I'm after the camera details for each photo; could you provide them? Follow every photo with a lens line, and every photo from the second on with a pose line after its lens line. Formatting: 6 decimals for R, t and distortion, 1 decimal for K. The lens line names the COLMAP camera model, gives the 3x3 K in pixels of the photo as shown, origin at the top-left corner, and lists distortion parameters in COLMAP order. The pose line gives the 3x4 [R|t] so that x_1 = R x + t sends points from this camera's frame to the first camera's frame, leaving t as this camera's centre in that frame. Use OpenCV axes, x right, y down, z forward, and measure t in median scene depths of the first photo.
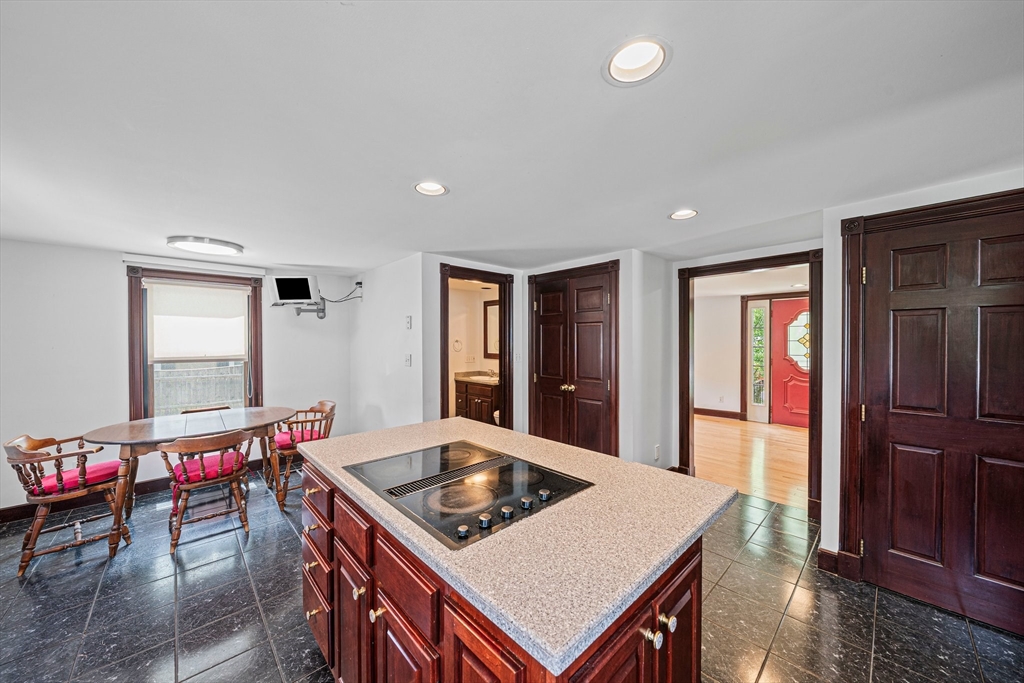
lens RADIAL K [[355.1, 0, 509.9], [0, 355.1, 344.3], [0, 0, 1]] dist [-0.002658, -0.000114]
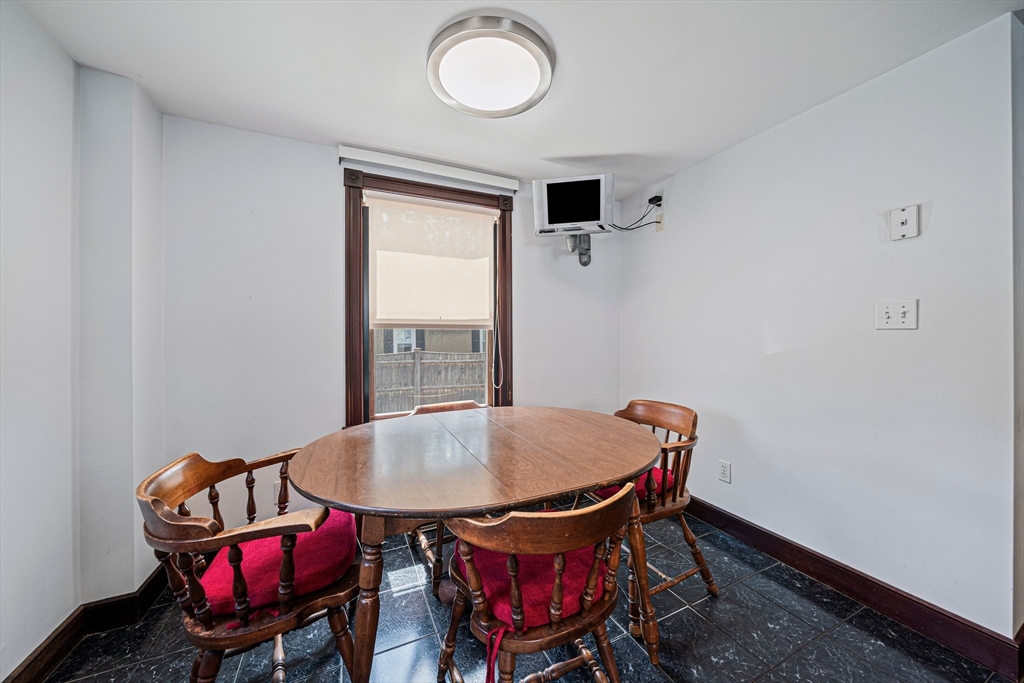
lens RADIAL K [[355.1, 0, 515.2], [0, 355.1, 340.0], [0, 0, 1]] dist [-0.002658, -0.000114]
pose [[0.953548, 0.001200, -0.301237, -0.594042], [-0.004623, 0.999933, -0.010649, 0.080073], [0.301204, 0.011547, 0.953490, 0.488816]]
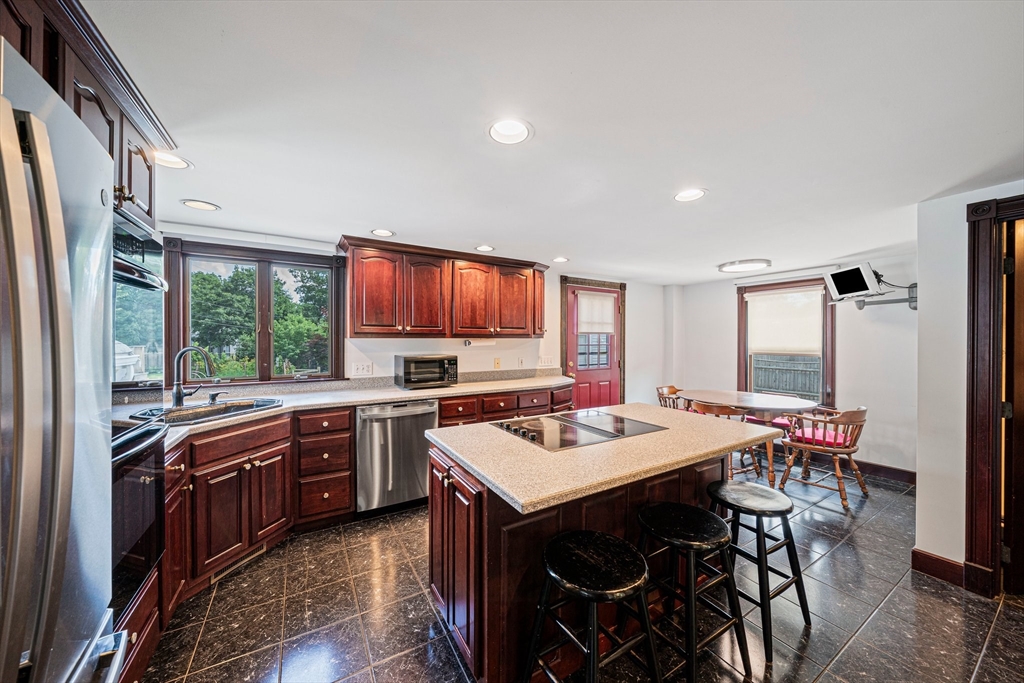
lens RADIAL K [[355.1, 0, 514.2], [0, 355.1, 338.7], [0, 0, 1]] dist [-0.002658, -0.000114]
pose [[-0.207867, 0.005184, -0.978143, 0.523687], [-0.012279, 0.999893, 0.007909, -0.006953], [0.978080, 0.013655, -0.207782, 0.393487]]
